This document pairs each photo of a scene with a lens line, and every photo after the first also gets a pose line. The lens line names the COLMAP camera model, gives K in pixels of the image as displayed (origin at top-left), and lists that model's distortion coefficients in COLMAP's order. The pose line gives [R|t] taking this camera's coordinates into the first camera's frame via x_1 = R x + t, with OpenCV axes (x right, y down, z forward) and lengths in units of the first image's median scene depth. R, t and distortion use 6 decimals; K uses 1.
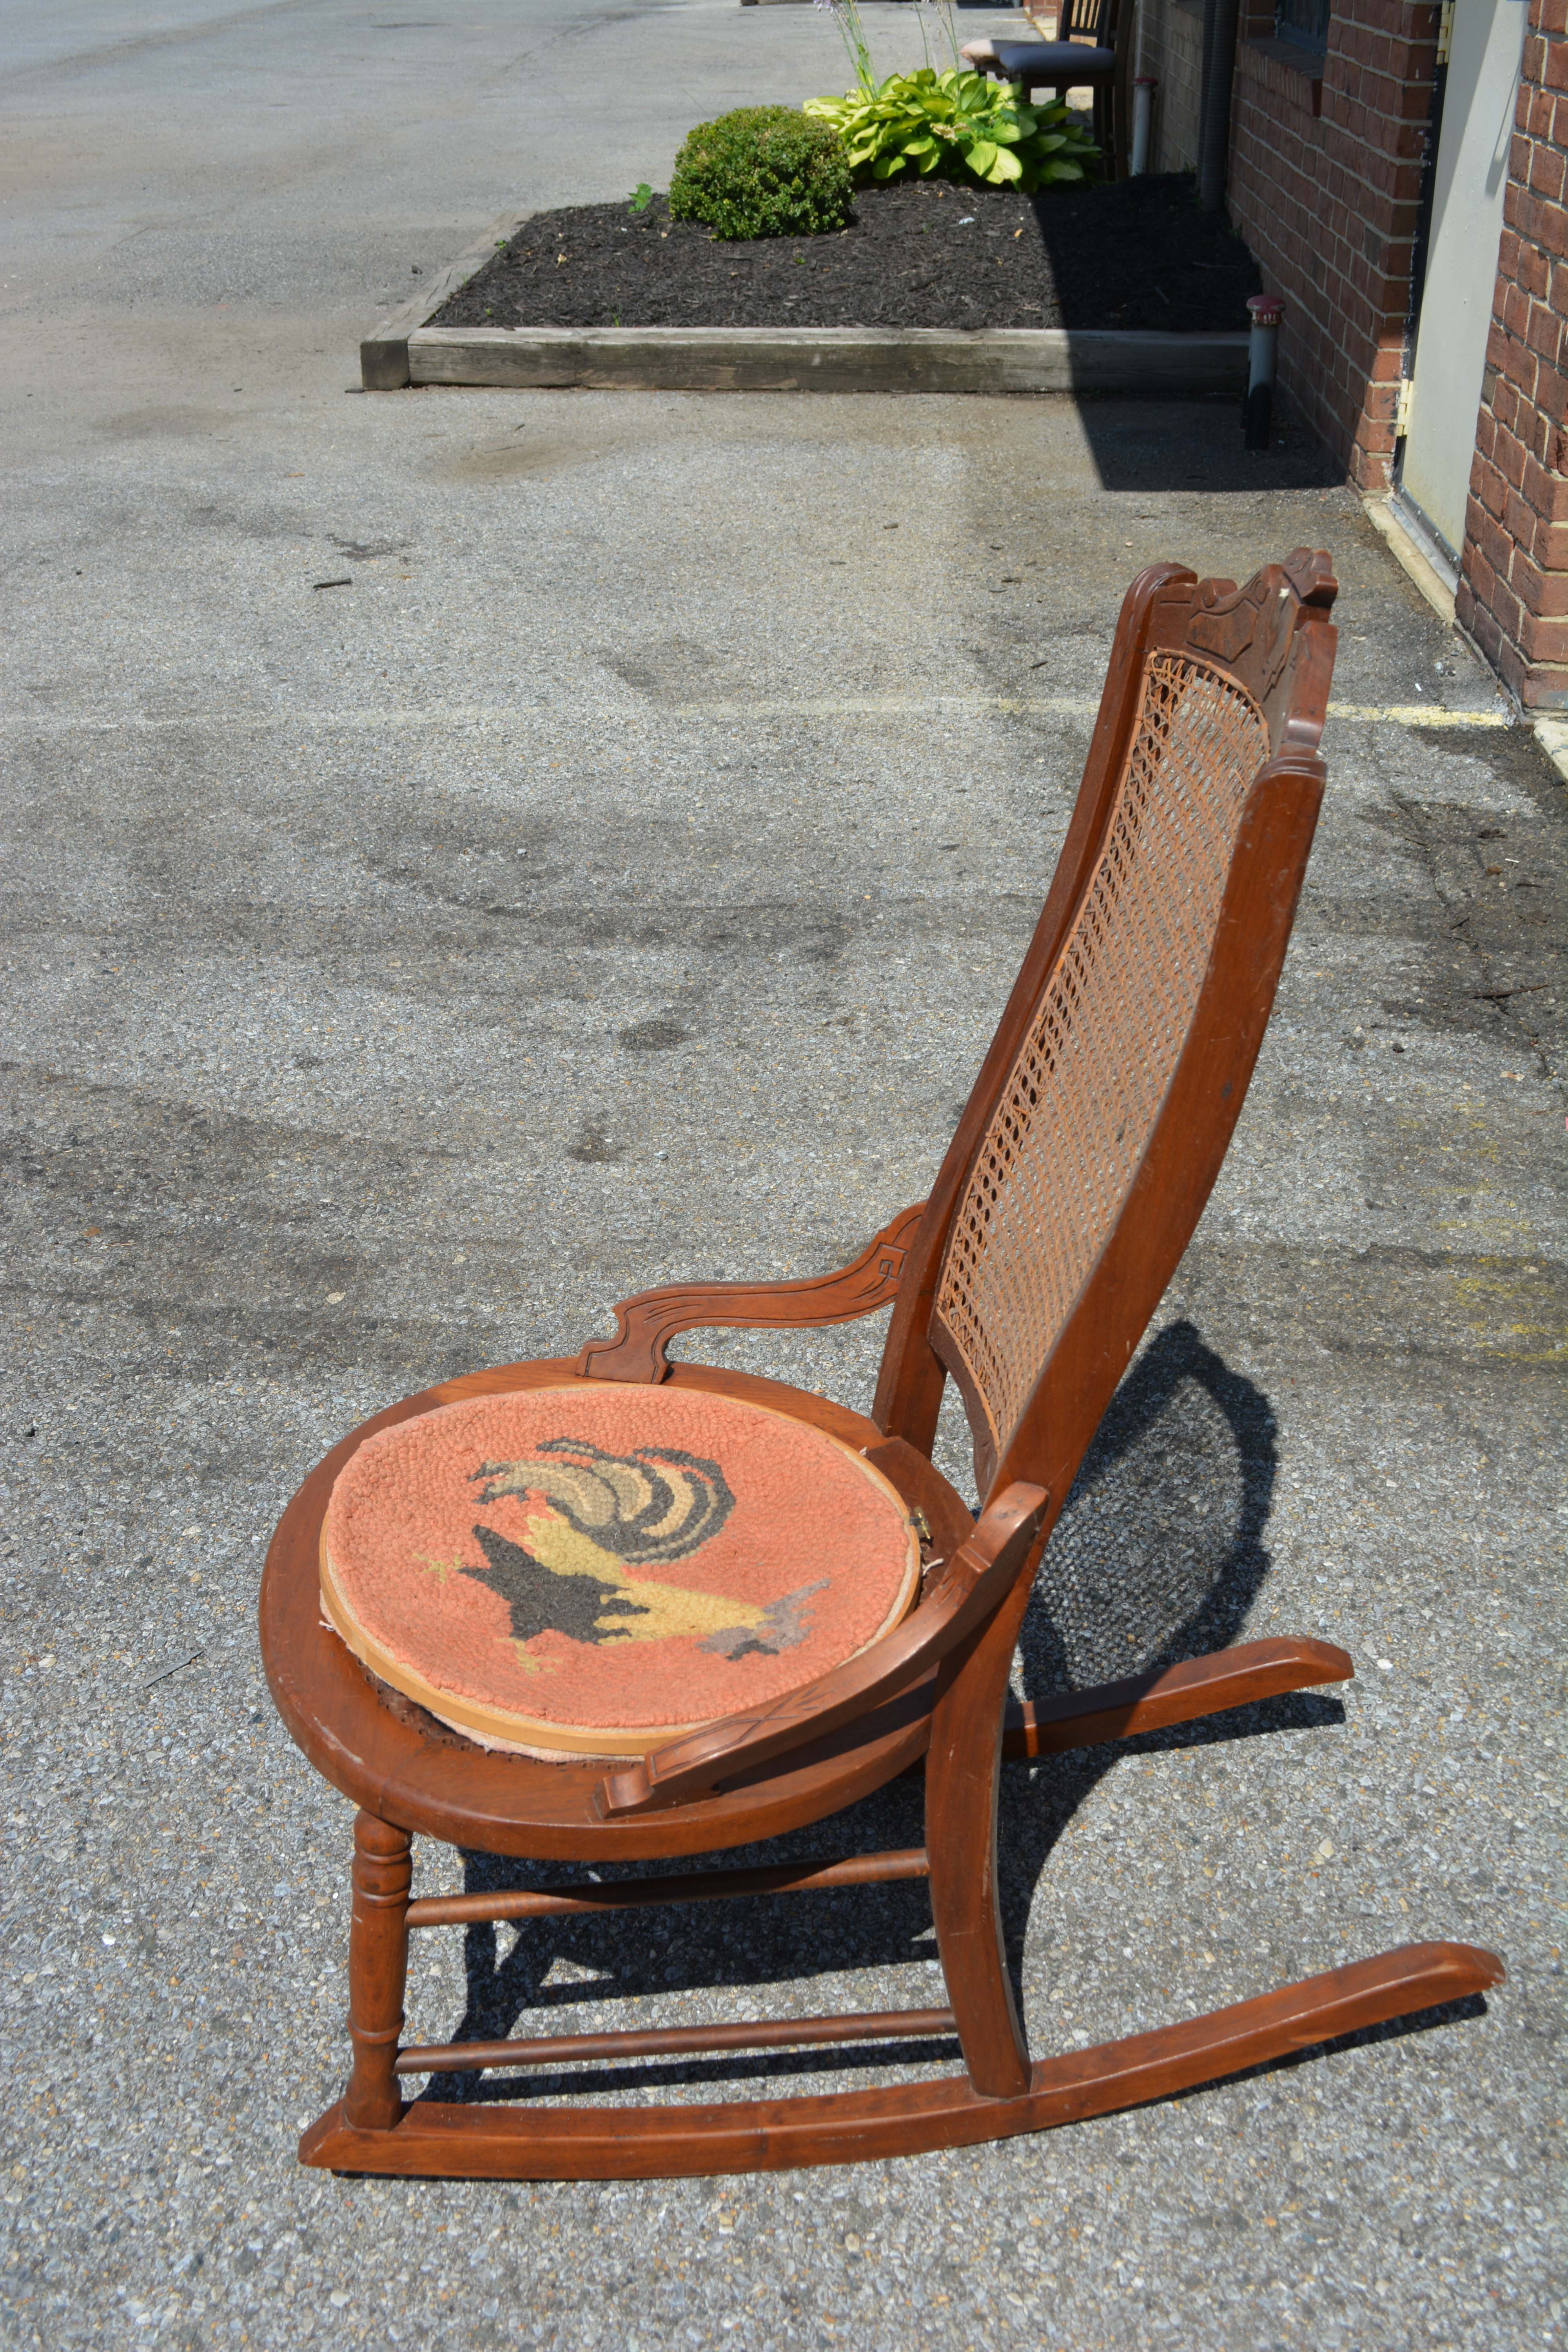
lens RADIAL K [[2427.0, 0, 784.5], [0, 2427.0, 1171.9], [0, 0, 1]] dist [-0.055877, 0.000000]
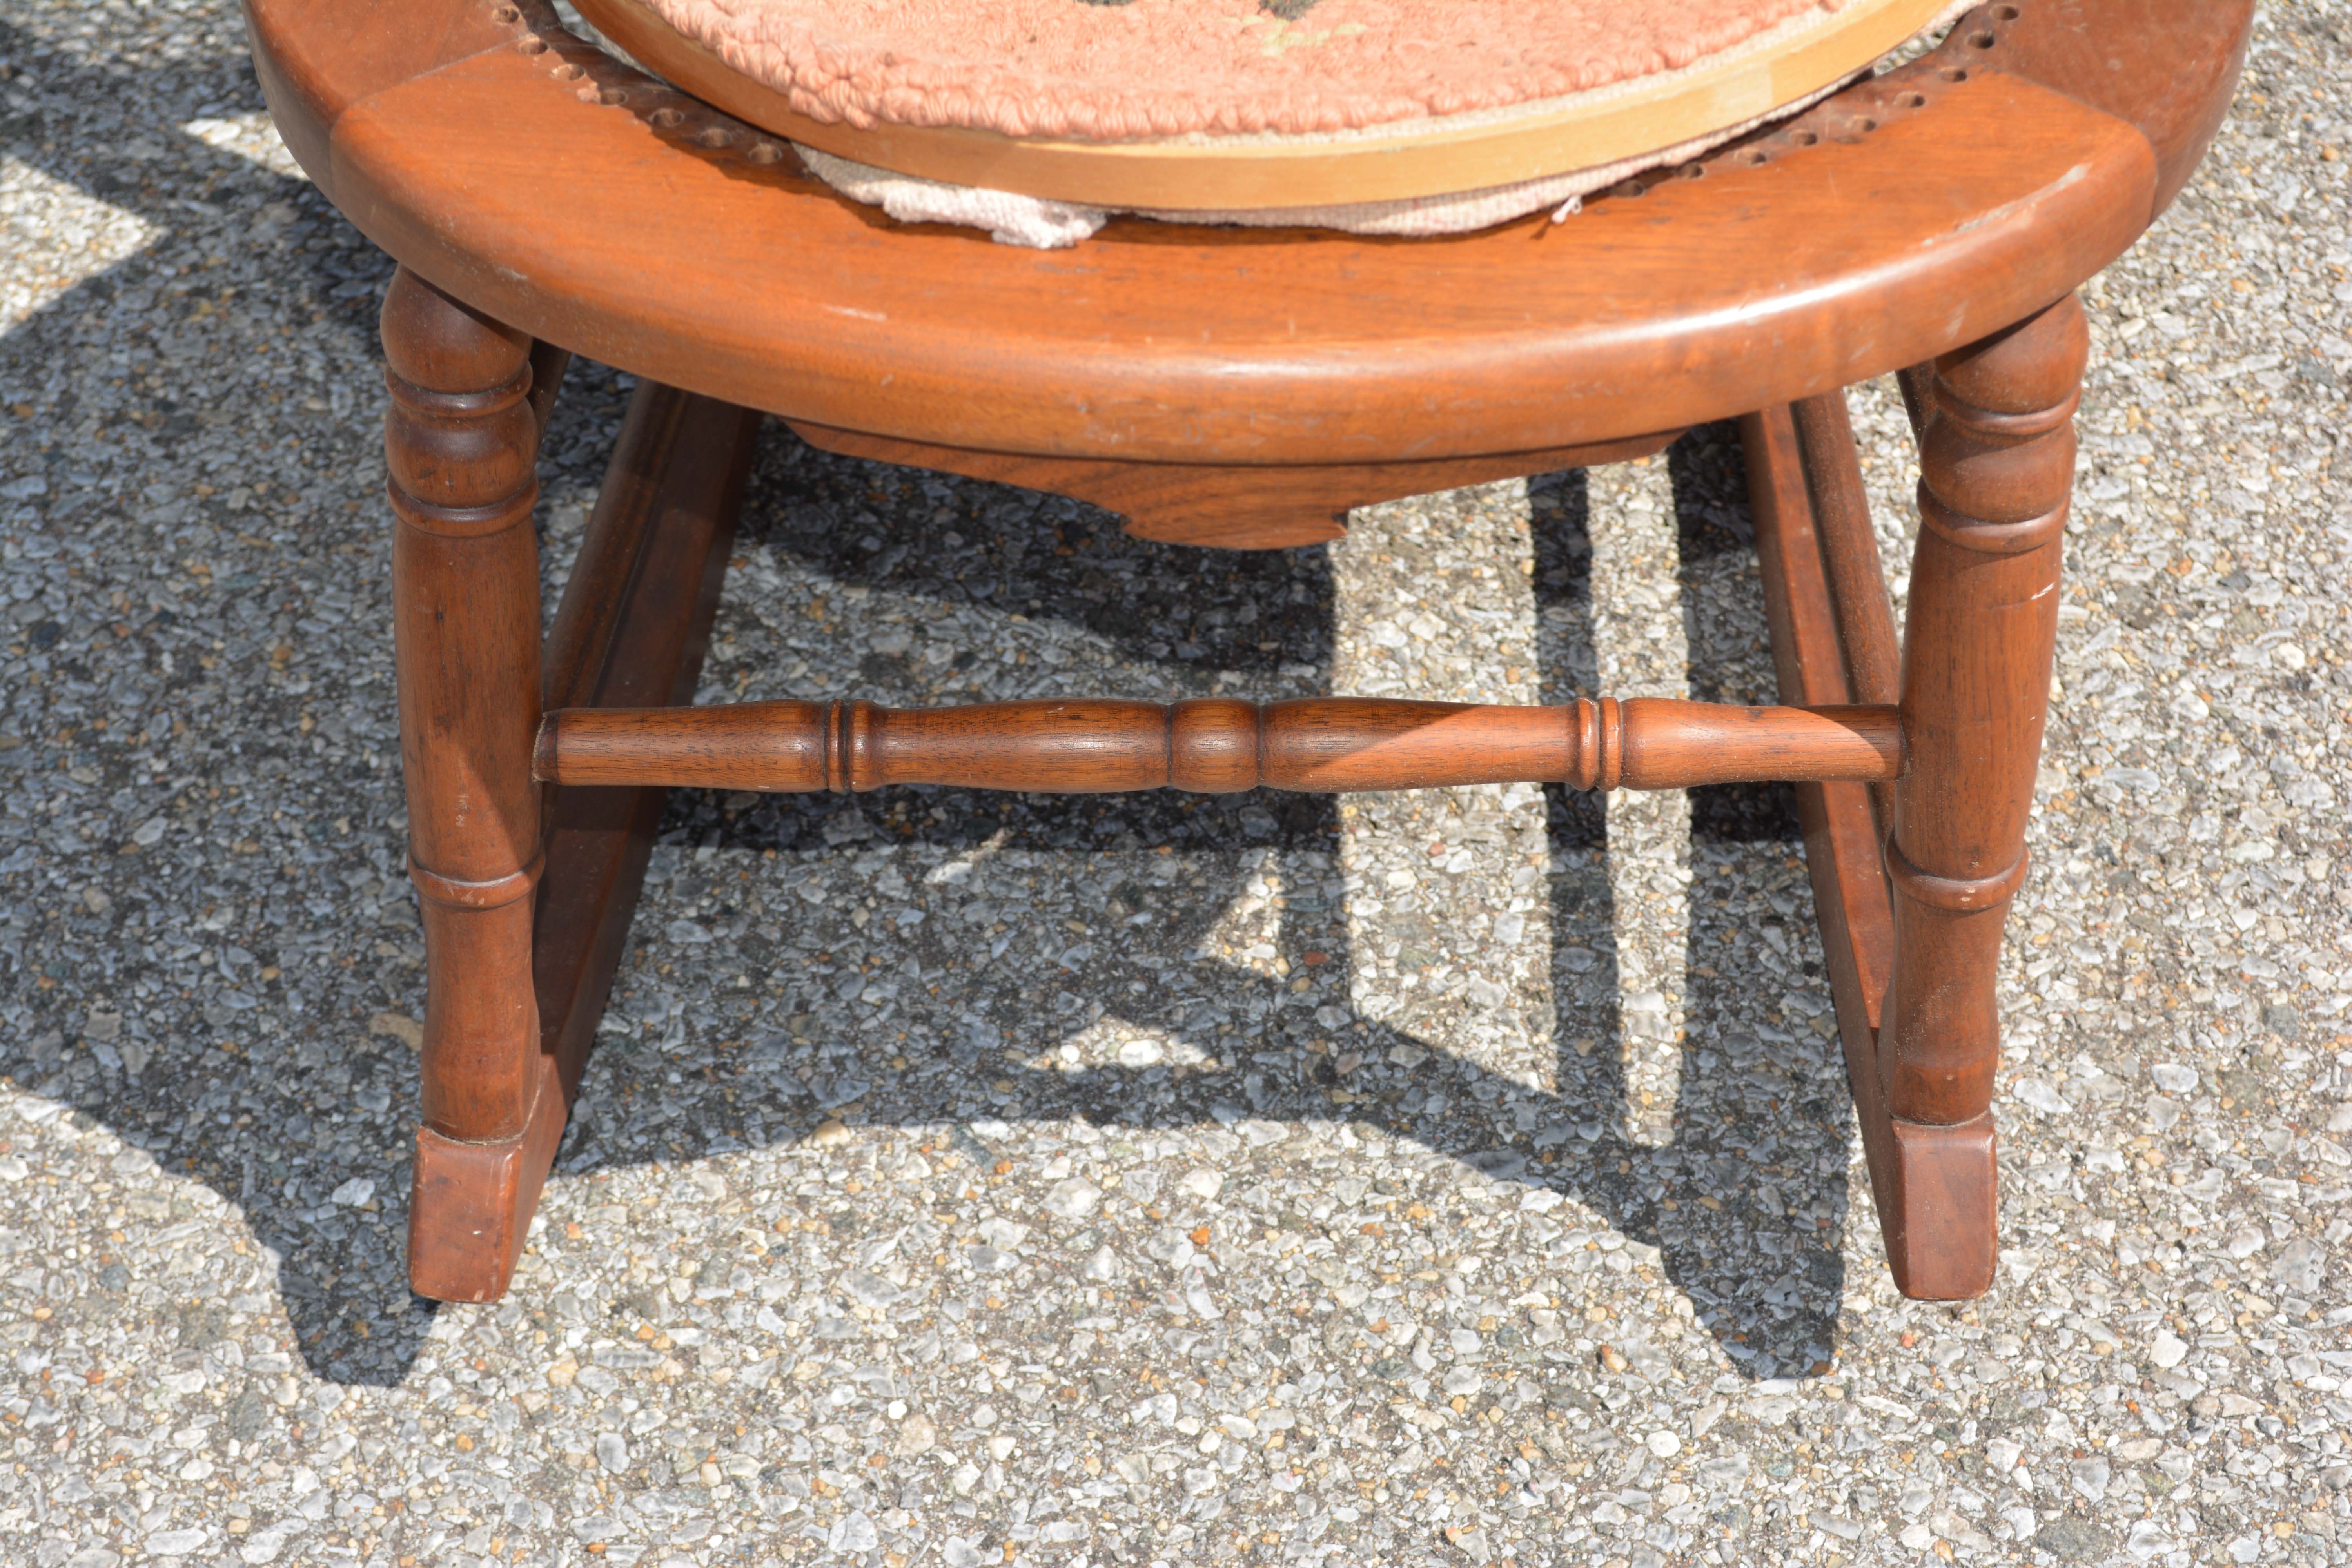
lens RADIAL K [[4211.3, 0, 1141.6], [0, 4211.3, 801.5], [0, 0, 1]] dist [0.006616, 0.000000]
pose [[0.112542, -0.722913, 0.681712, -0.609201], [0.483067, 0.639344, 0.598235, -0.136257], [-0.868320, 0.261986, 0.421169, 0.744946]]
